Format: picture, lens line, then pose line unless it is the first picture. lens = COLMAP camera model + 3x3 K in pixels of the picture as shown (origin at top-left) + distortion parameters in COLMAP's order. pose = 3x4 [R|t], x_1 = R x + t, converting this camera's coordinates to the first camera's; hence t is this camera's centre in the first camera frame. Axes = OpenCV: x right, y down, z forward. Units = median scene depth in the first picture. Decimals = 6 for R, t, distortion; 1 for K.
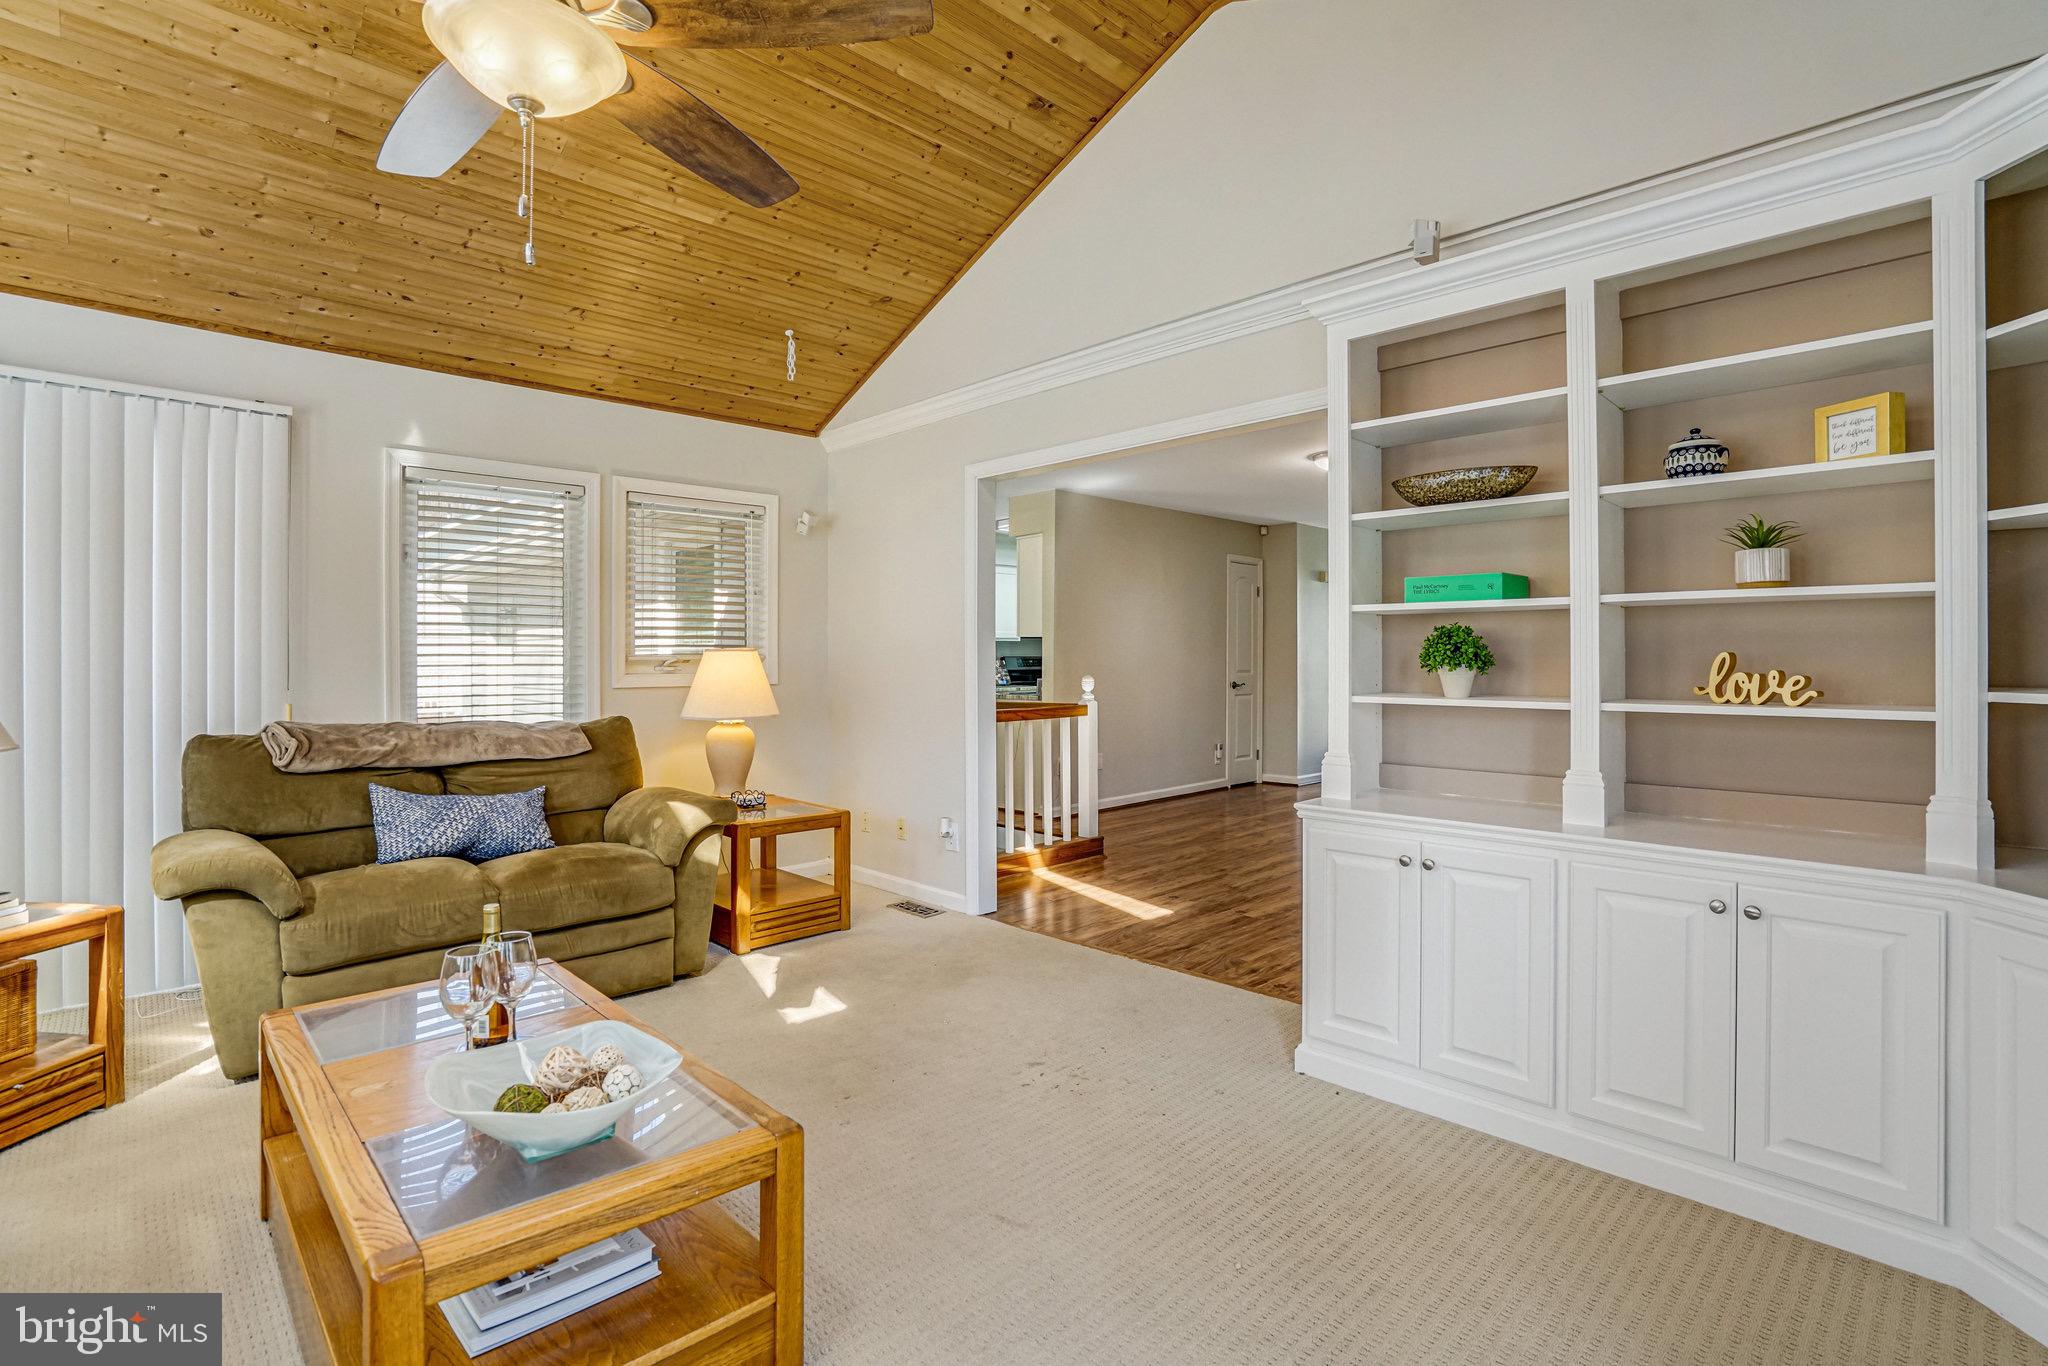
lens RADIAL K [[943.1, 0, 1026.9], [0, 943.1, 673.4], [0, 0, 1]] dist [-0.008090, 0.006583]
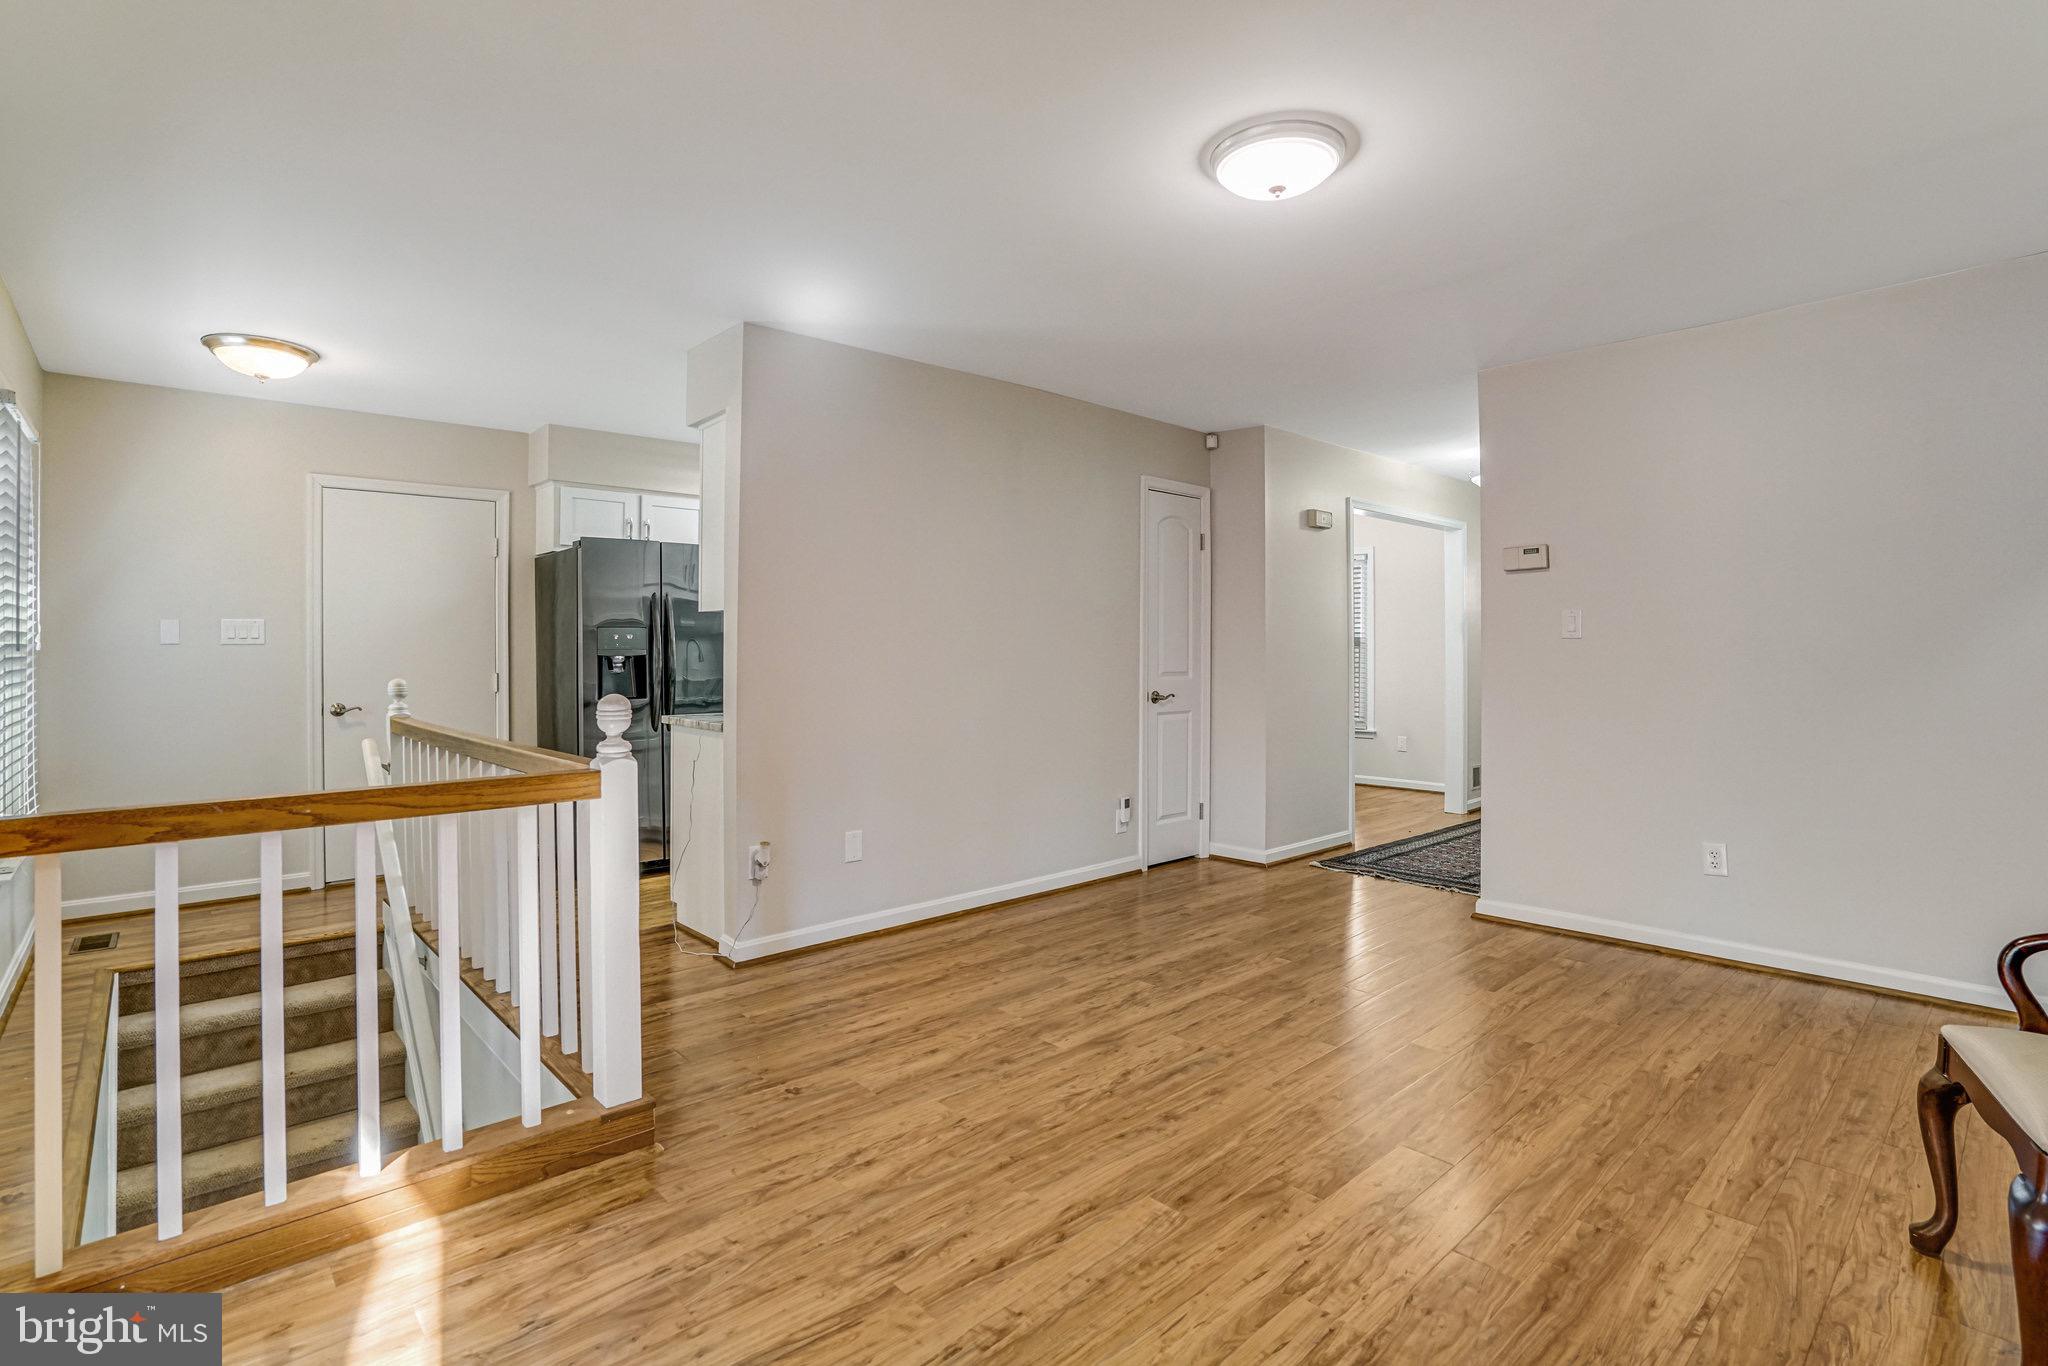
lens RADIAL K [[943.1, 0, 1020.5], [0, 943.1, 670.4], [0, 0, 1]] dist [-0.008090, 0.006583]
pose [[0.998678, 0.002104, -0.051359, 0.164303], [-0.002132, 0.999998, -0.000480, -0.003833], [0.051358, 0.000589, 0.998680, 0.399561]]
